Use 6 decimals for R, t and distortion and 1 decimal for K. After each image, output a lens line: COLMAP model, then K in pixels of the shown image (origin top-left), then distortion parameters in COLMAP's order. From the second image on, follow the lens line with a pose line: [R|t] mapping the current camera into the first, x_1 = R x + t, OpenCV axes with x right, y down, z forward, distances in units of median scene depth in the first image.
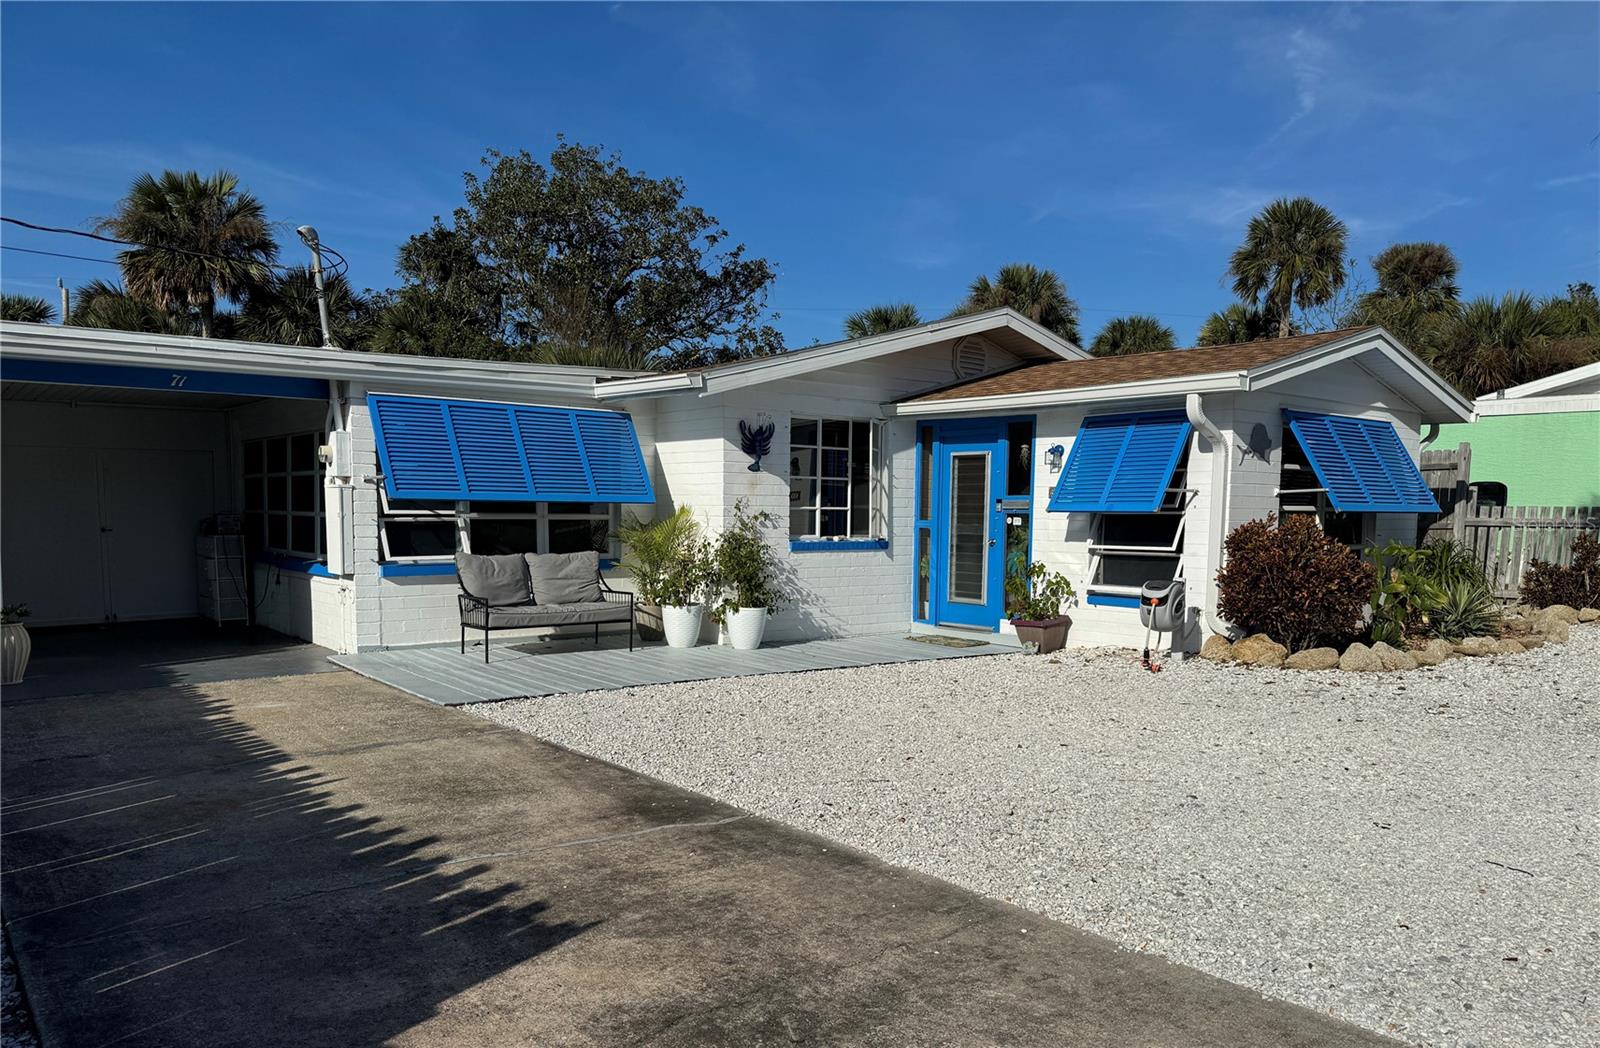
lens RADIAL K [[1121.7, 0, 828.3], [0, 1121.7, 603.8], [0, 0, 1]] dist [0.115214, -0.176088]
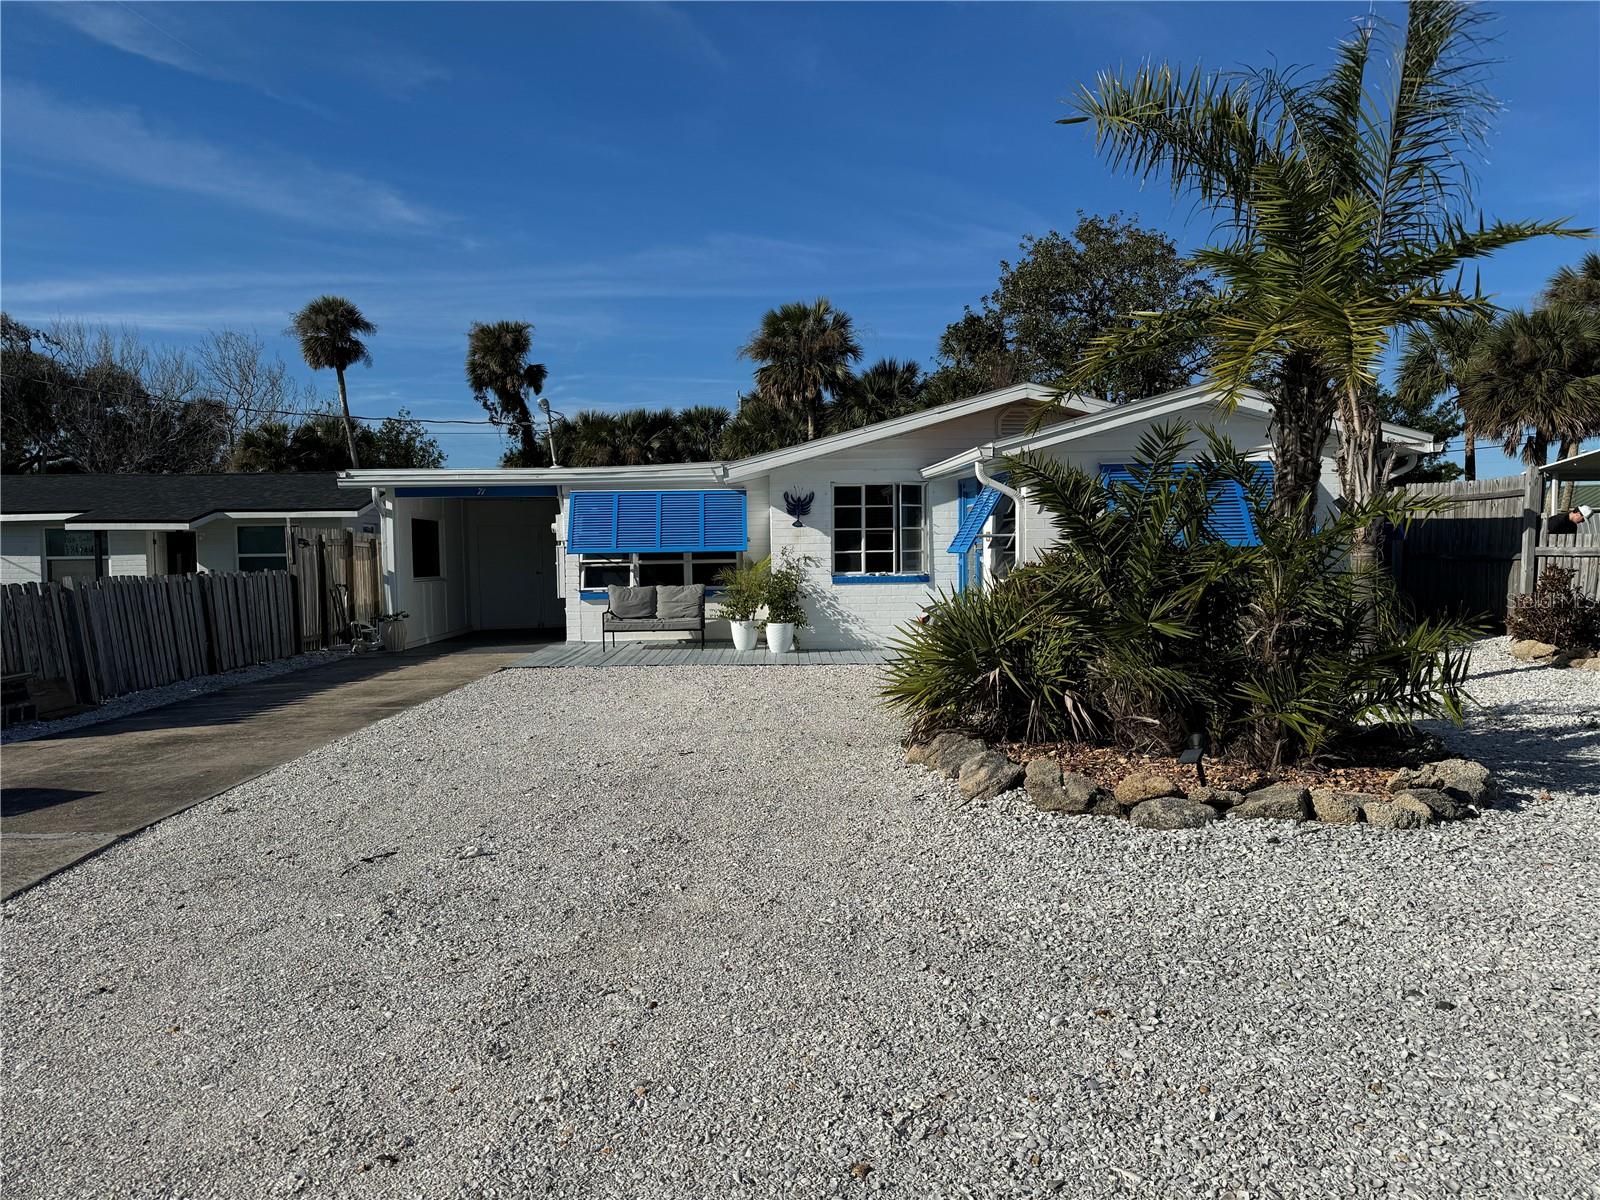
lens RADIAL K [[1125.9, 0, 800.0], [0, 1125.9, 600.0], [0, 0, 1]] dist [0.159677, -0.282864]
pose [[0.799733, 0.005013, -0.600334, 0.760341], [-0.027836, 0.999199, -0.028738, 0.013283], [0.599710, 0.039694, 0.799233, -0.118876]]
